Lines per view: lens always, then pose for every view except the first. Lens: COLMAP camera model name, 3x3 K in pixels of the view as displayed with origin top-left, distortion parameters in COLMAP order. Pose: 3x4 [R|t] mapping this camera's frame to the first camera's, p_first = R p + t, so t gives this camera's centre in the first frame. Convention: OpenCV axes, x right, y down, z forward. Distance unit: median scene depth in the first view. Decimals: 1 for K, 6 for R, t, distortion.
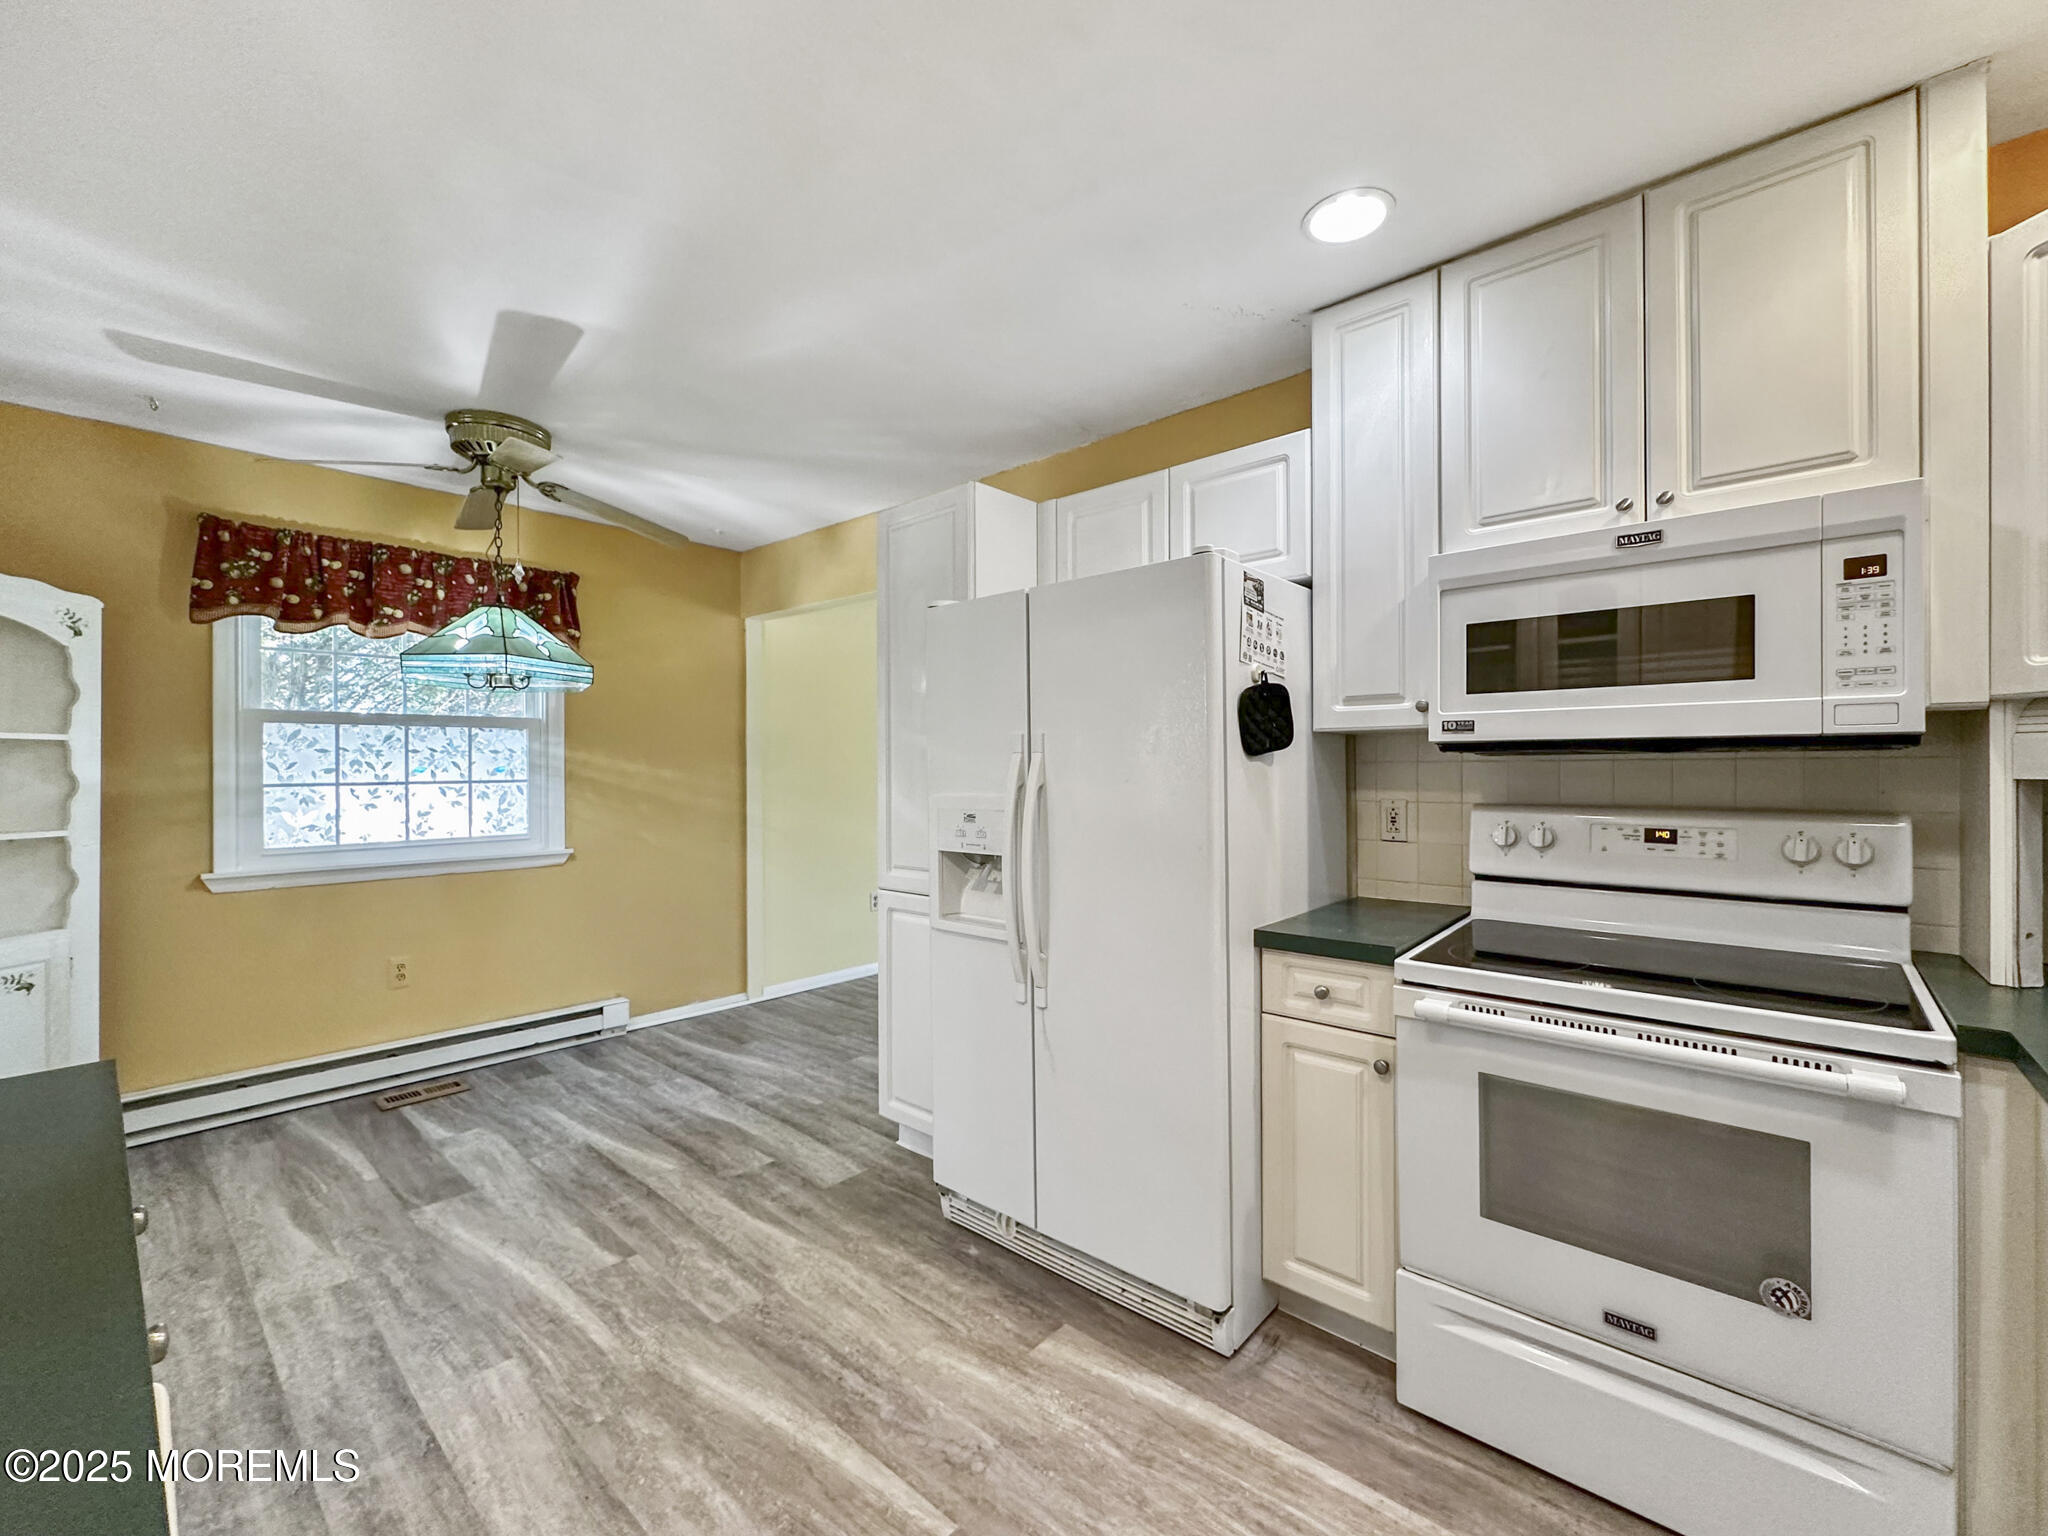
lens RADIAL K [[845.2, 0, 1021.4], [0, 845.2, 764.0], [0, 0, 1]] dist [-0.002575, 0.000444]
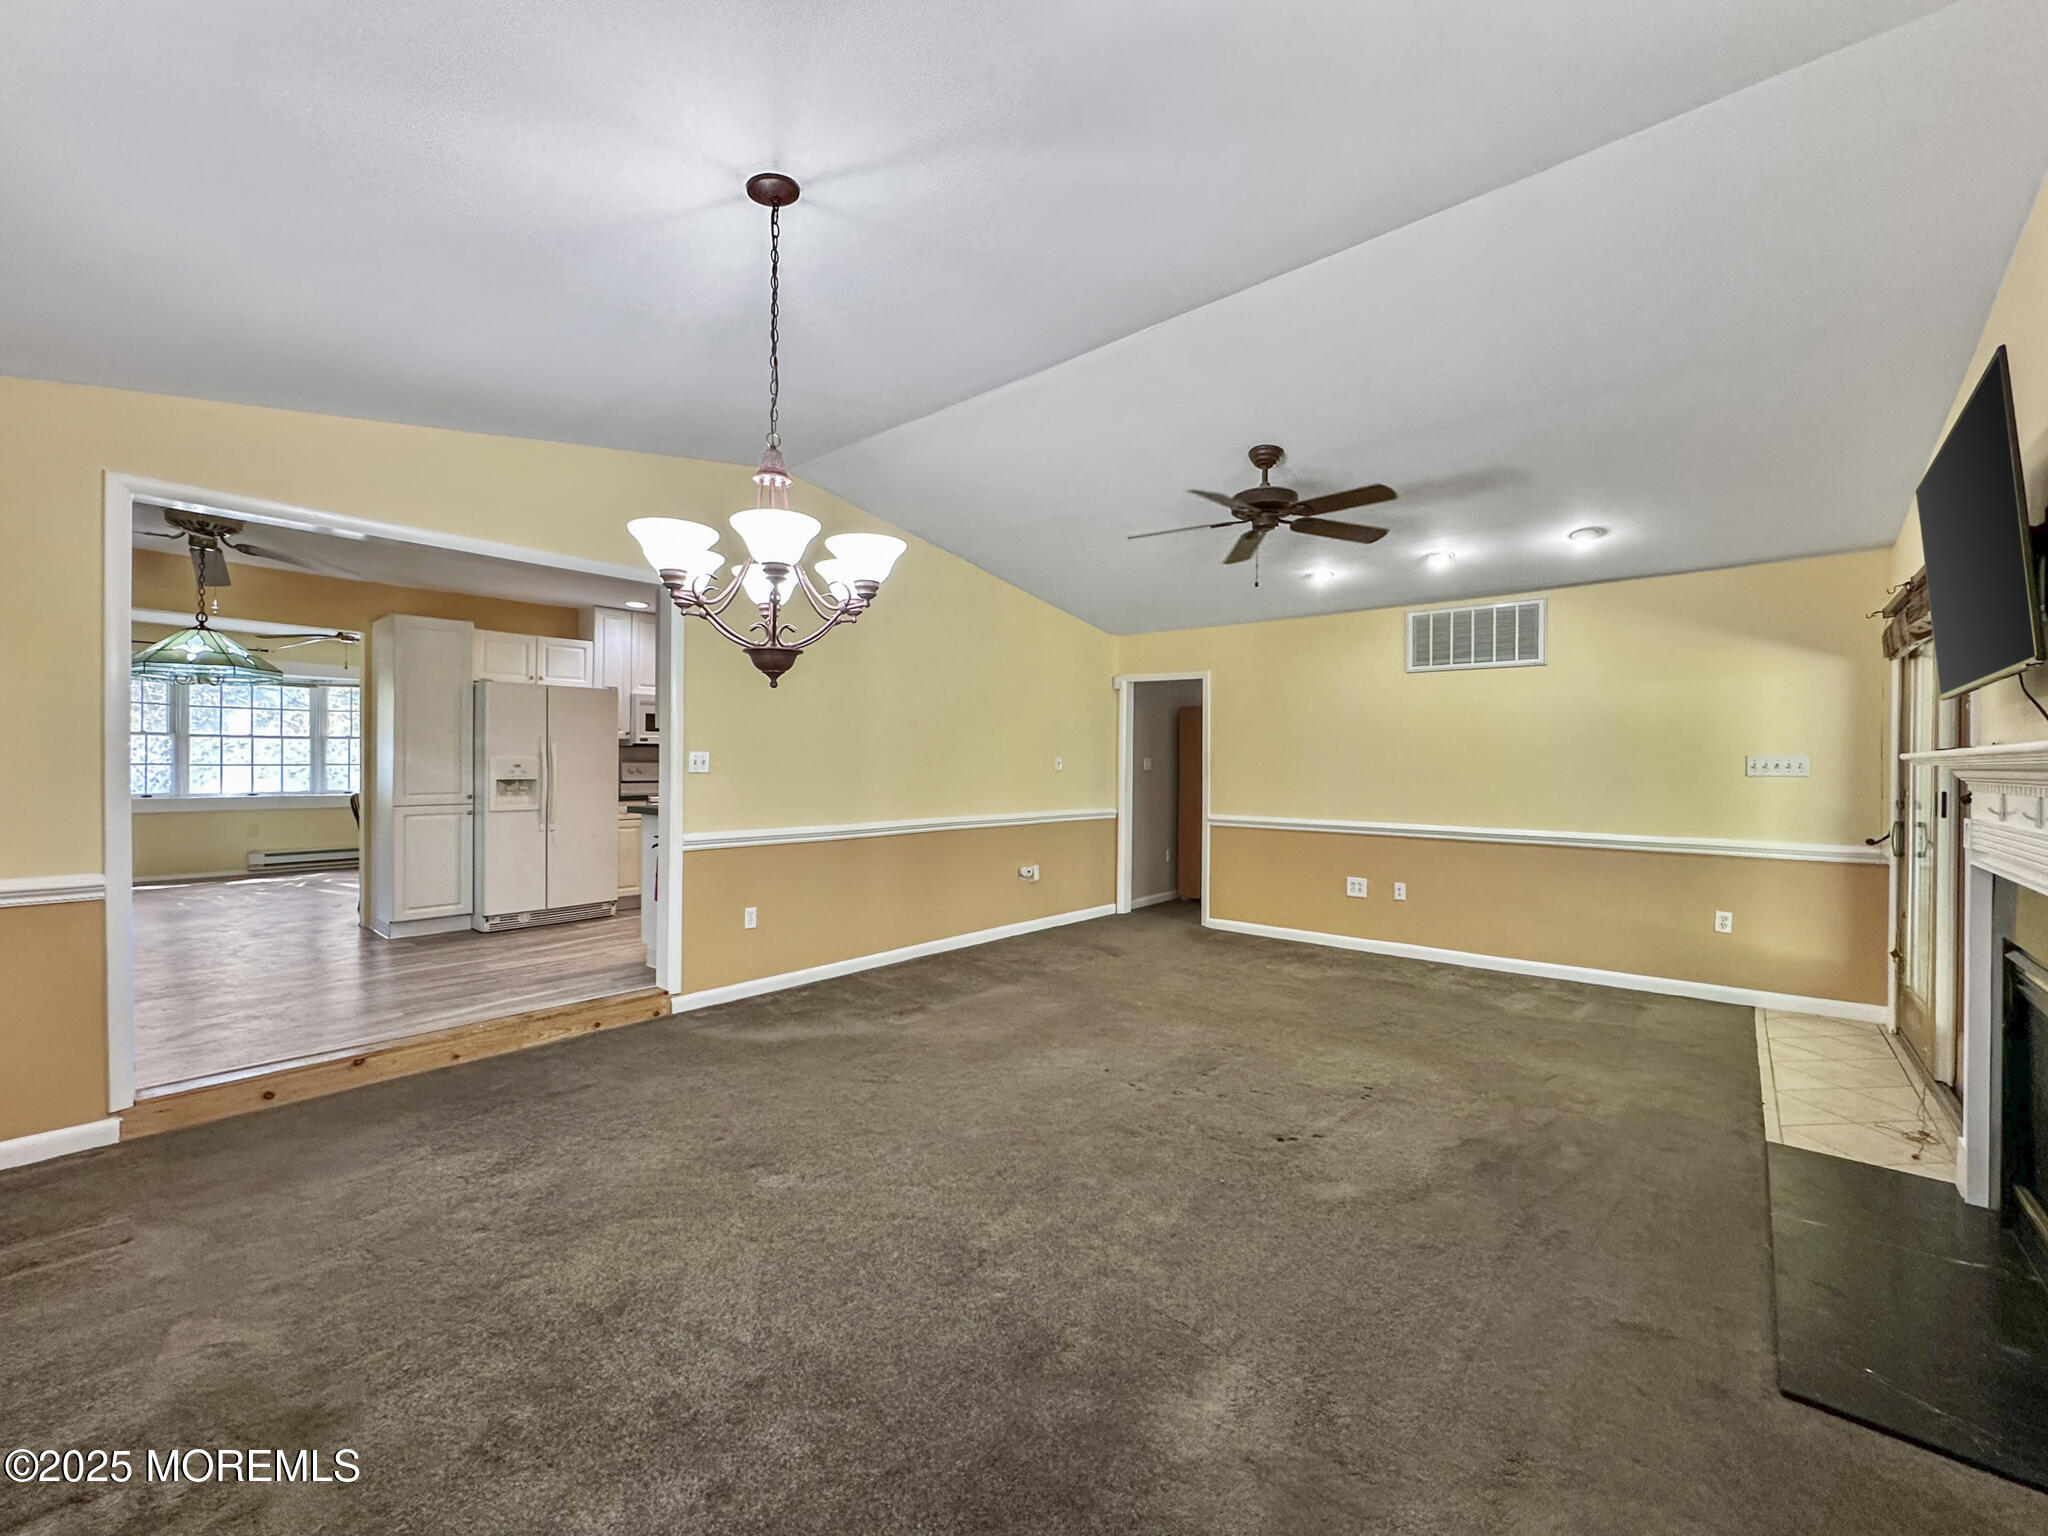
lens RADIAL K [[827.5, 0, 1016.1], [0, 827.5, 766.8], [0, 0, 1]] dist [-0.001991, -0.000217]
pose [[-0.017605, -0.001147, 0.999844, -2.002199], [-0.012209, 0.999925, 0.000932, 0.034460], [-0.999770, -0.012191, -0.017617, -0.384937]]
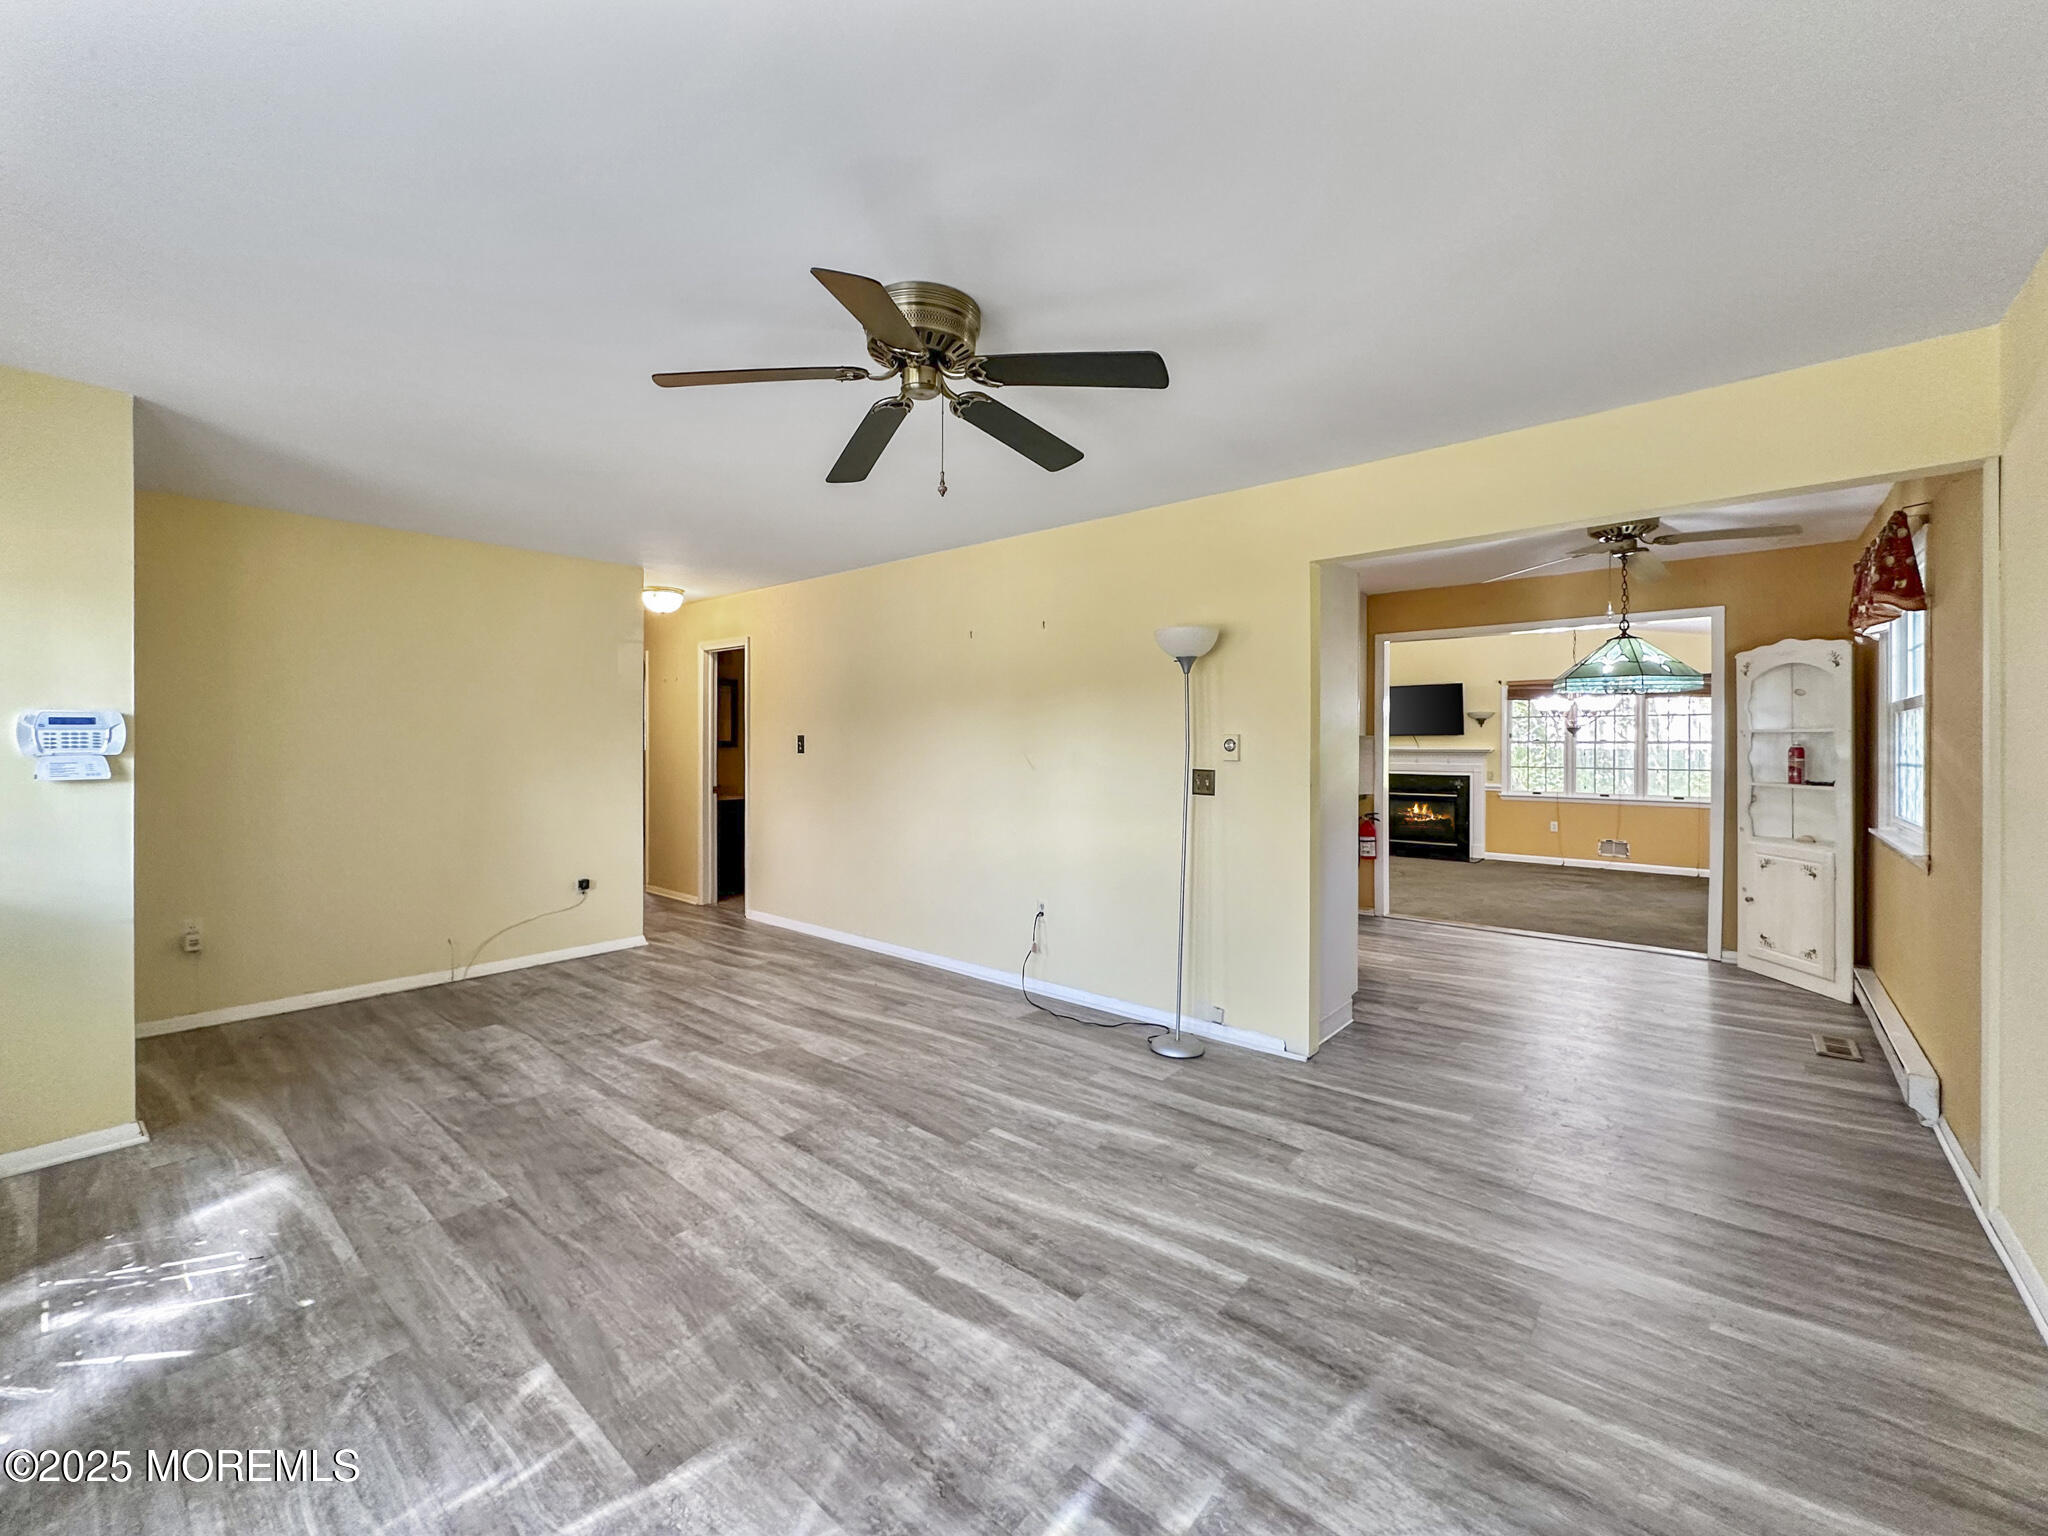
lens RADIAL K [[825.9, 0, 1006.1], [0, 825.9, 740.9], [0, 0, 1]] dist [-0.004950, -0.000052]
pose [[-0.999955, 0.003443, -0.008796, 0.429958], [0.003486, 0.999982, -0.004878, -0.009794], [0.008779, -0.004909, -0.999949, 2.294320]]
